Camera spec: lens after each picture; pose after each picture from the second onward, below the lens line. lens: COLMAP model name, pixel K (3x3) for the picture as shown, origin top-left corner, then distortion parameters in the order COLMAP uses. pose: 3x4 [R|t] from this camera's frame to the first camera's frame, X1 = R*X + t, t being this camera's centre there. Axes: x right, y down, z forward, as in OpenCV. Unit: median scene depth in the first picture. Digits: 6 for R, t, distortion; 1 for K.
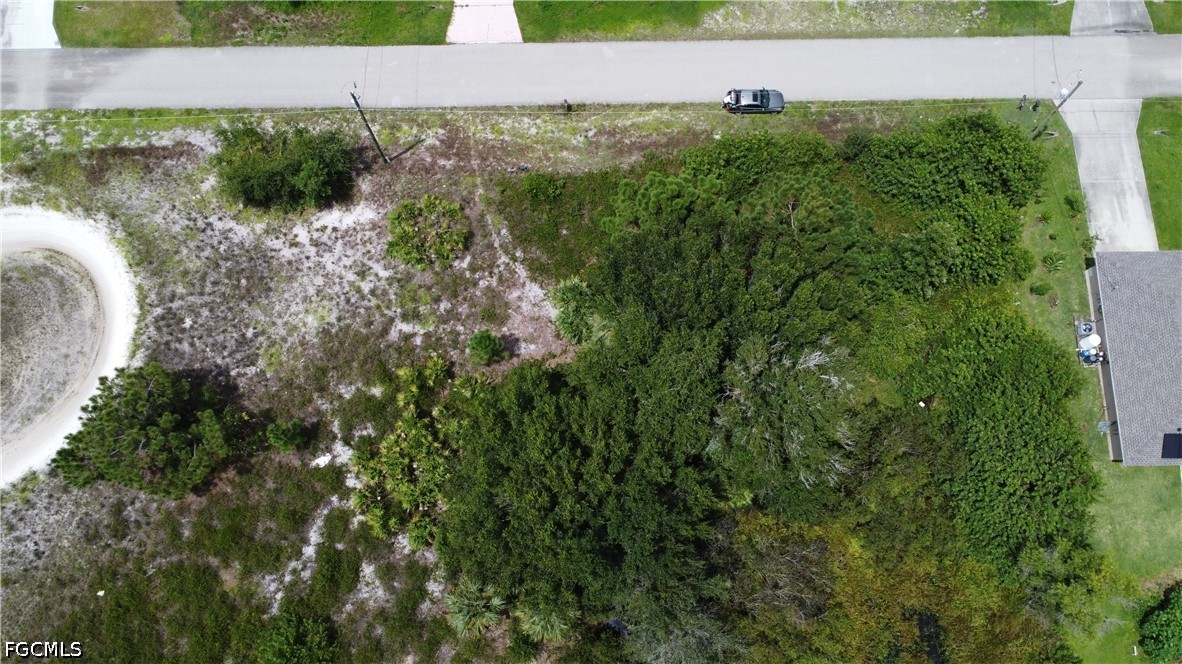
lens RADIAL K [[883.6, 0, 588.4], [0, 883.6, 330.6], [0, 0, 1]] dist [0.008255, -0.008939]
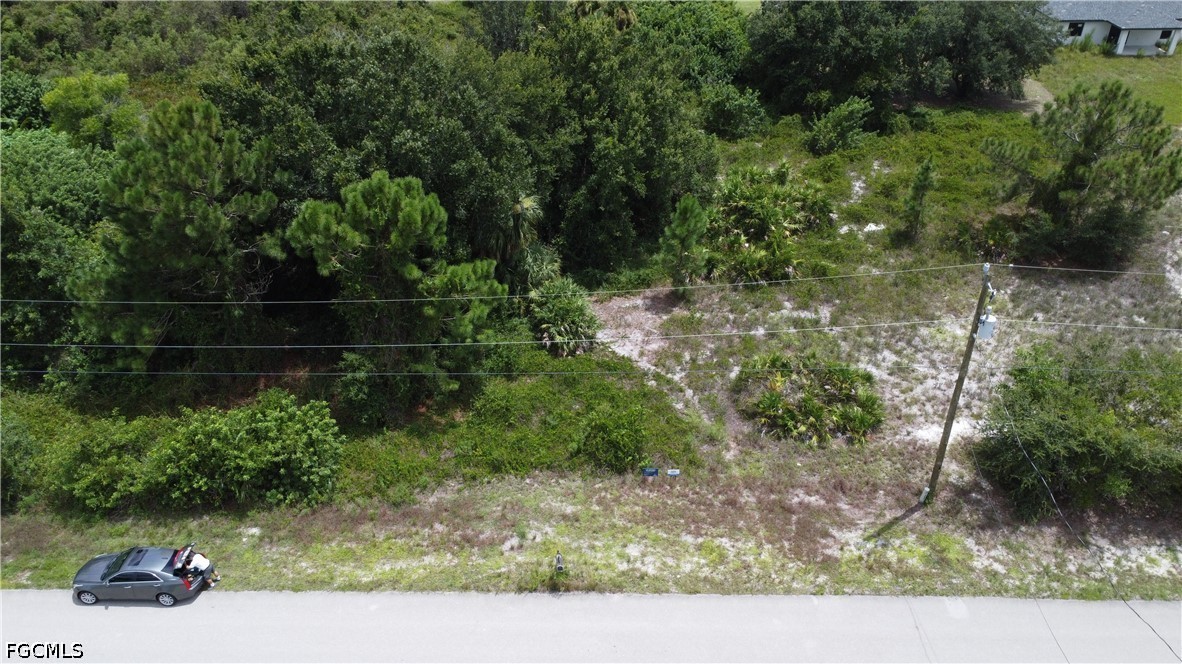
lens RADIAL K [[888.0, 0, 587.5], [0, 888.0, 330.8], [0, 0, 1]] dist [0.004219, 0.000806]
pose [[-0.999010, 0.011331, 0.043026, -0.062041], [0.036516, -0.343713, 0.938364, -0.656641], [0.025421, 0.939006, 0.342959, 0.760356]]
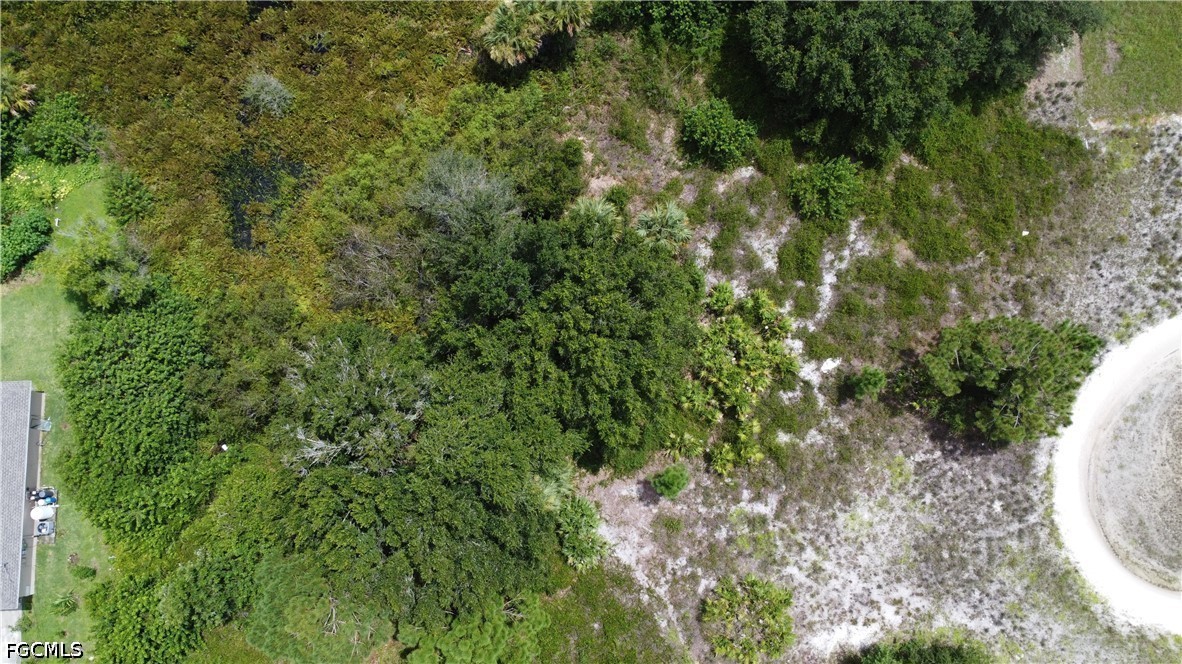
lens RADIAL K [[888.0, 0, 587.5], [0, 888.0, 330.8], [0, 0, 1]] dist [0.004219, 0.000806]
pose [[-0.998863, 0.040759, 0.024730, -0.053660], [-0.028470, -0.926042, 0.376344, -0.175705], [0.038240, 0.375212, 0.926150, 0.051422]]
